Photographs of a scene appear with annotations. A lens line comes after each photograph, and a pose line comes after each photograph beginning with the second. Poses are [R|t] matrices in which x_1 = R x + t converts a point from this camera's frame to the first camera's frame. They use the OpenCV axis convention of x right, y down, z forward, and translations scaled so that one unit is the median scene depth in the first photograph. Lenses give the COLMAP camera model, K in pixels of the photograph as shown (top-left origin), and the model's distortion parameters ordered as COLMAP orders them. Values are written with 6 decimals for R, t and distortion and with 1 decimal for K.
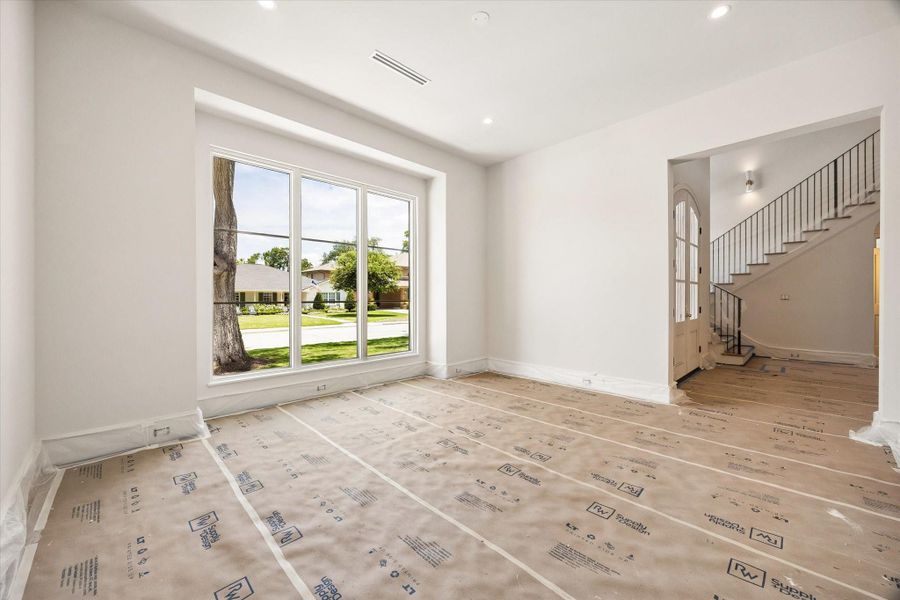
lens RADIAL K [[346.3, 0, 450.0], [0, 346.3, 300.0], [0, 0, 1]] dist [0.000120, 0.000051]
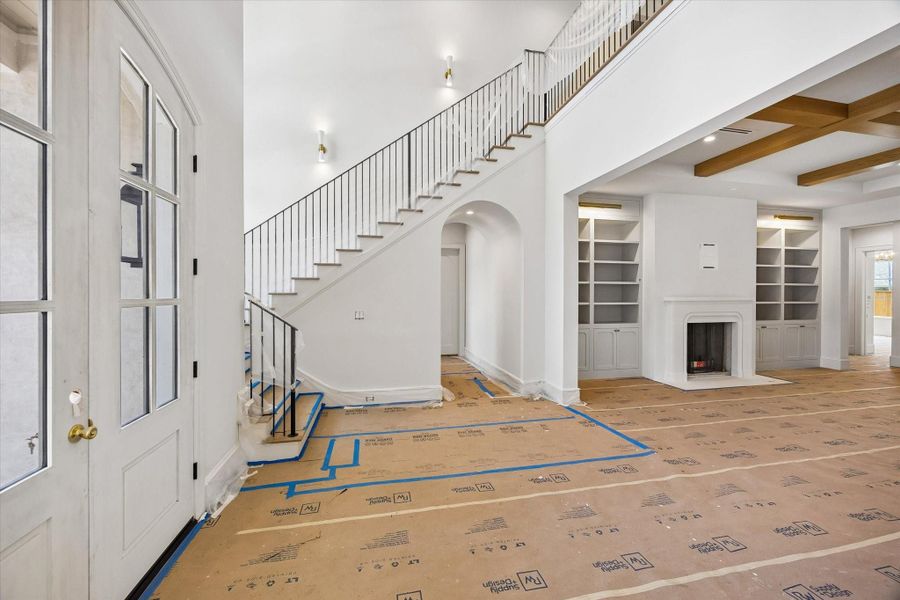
lens RADIAL K [[357.1, 0, 450.0], [0, 357.1, 300.0], [0, 0, 1]] dist [-0.001092, -0.000013]
pose [[0.527835, -0.008239, 0.849307, 0.494043], [-0.002023, 0.999938, 0.010958, -0.049761], [-0.849345, -0.007502, 0.527785, 0.507985]]
